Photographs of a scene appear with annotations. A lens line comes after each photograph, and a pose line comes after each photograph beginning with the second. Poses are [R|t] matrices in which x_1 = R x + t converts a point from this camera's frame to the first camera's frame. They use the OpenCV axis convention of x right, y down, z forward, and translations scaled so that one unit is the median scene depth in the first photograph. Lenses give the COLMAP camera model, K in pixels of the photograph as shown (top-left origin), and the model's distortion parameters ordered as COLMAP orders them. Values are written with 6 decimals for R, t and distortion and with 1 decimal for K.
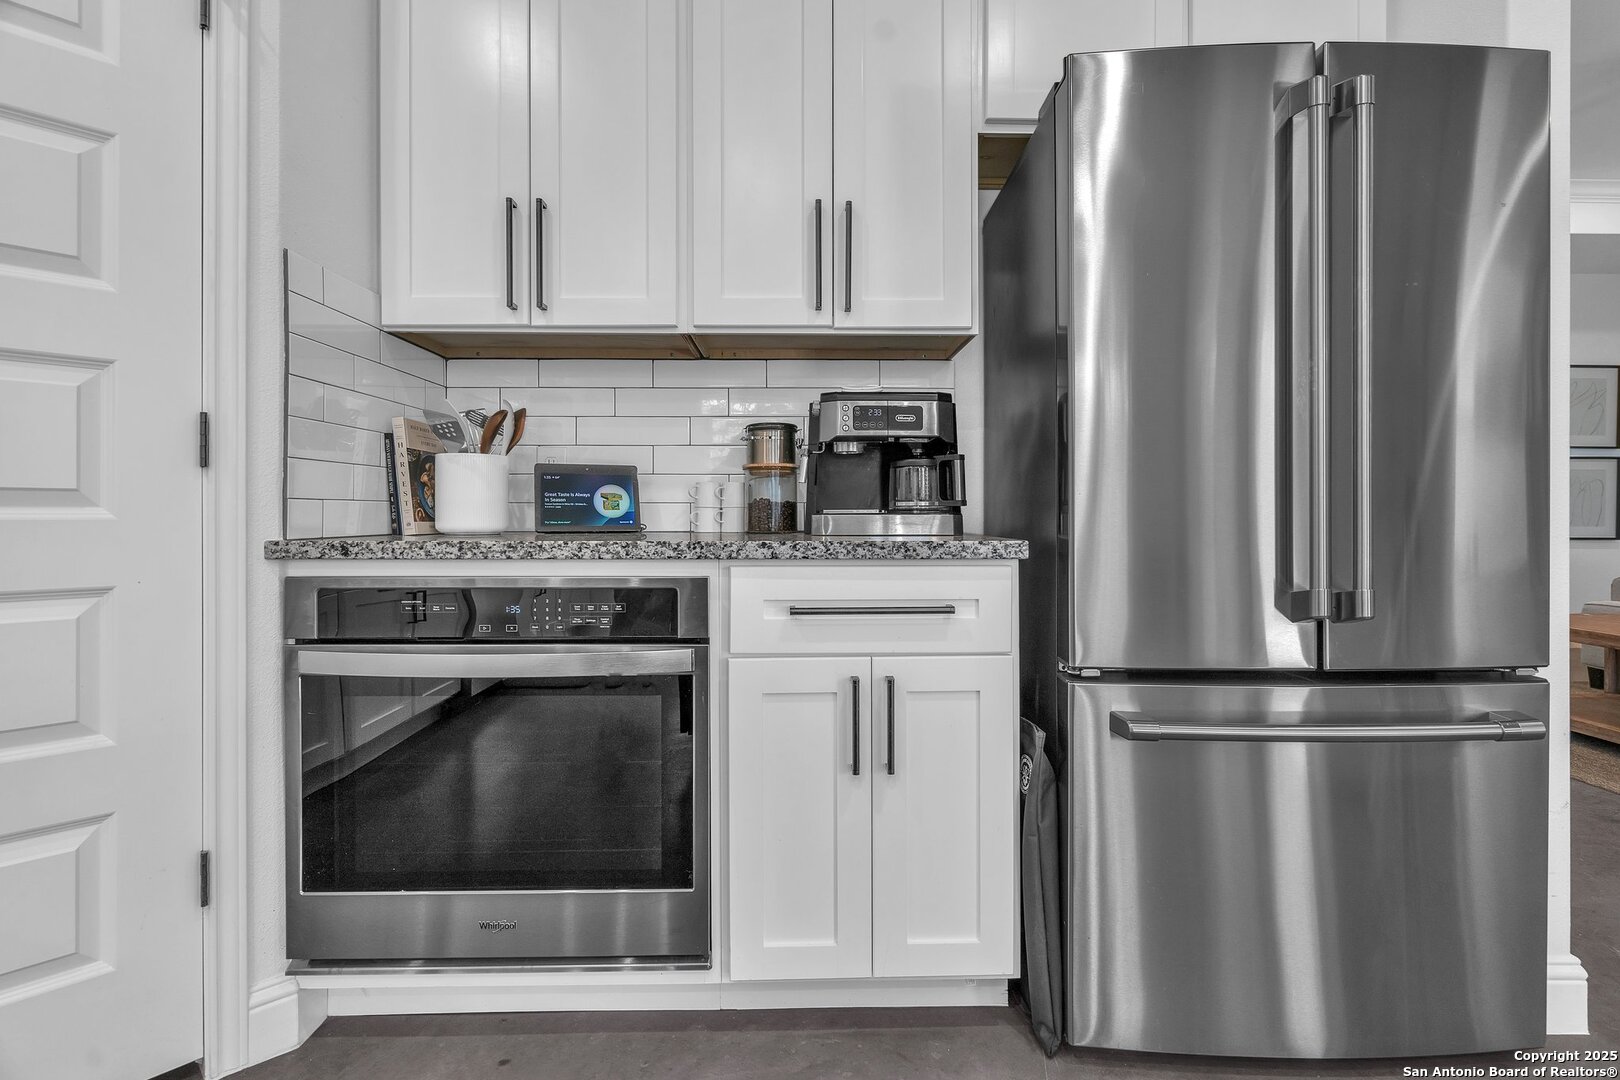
lens RADIAL K [[759.2, 0, 815.2], [0, 759.2, 515.0], [0, 0, 1]] dist [-0.002566, -0.000045]
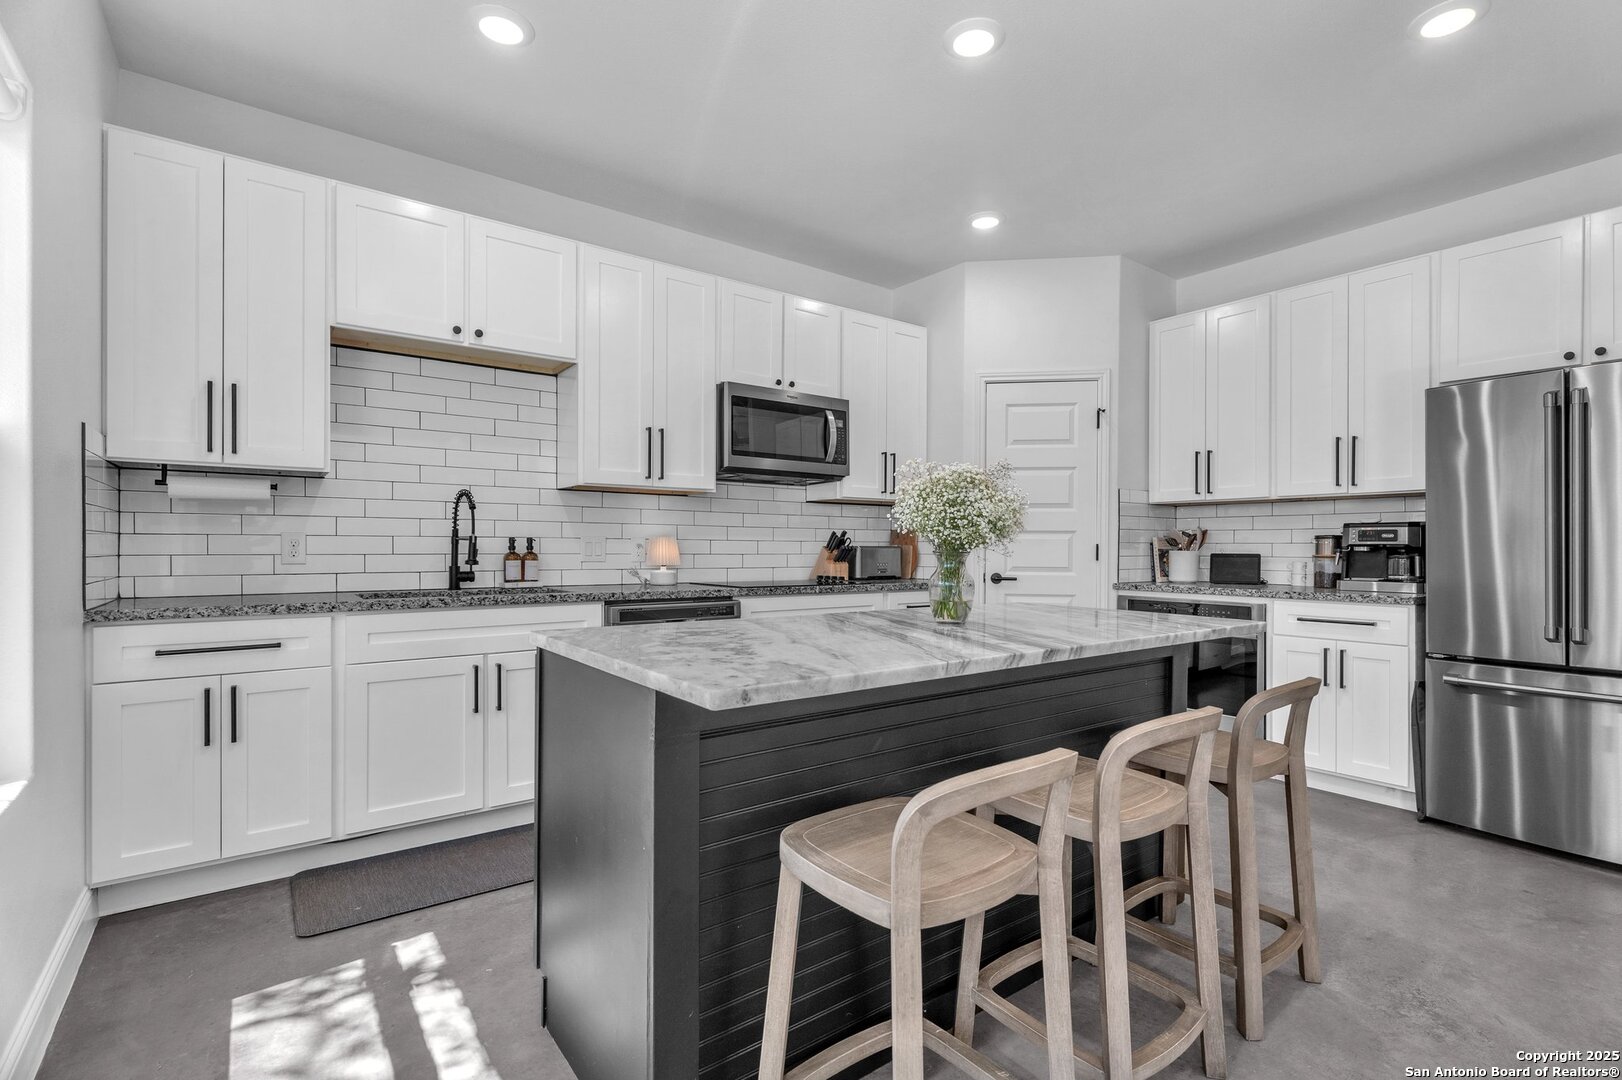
lens RADIAL K [[746.1, 0, 816.6], [0, 746.1, 547.3], [0, 0, 1]] dist [-0.000499, 0.000678]
pose [[0.585845, 0.003671, -0.810415, 0.860401], [-0.007330, 0.999973, -0.000769, -0.083541], [0.810390, 0.006390, 0.585856, -1.465538]]
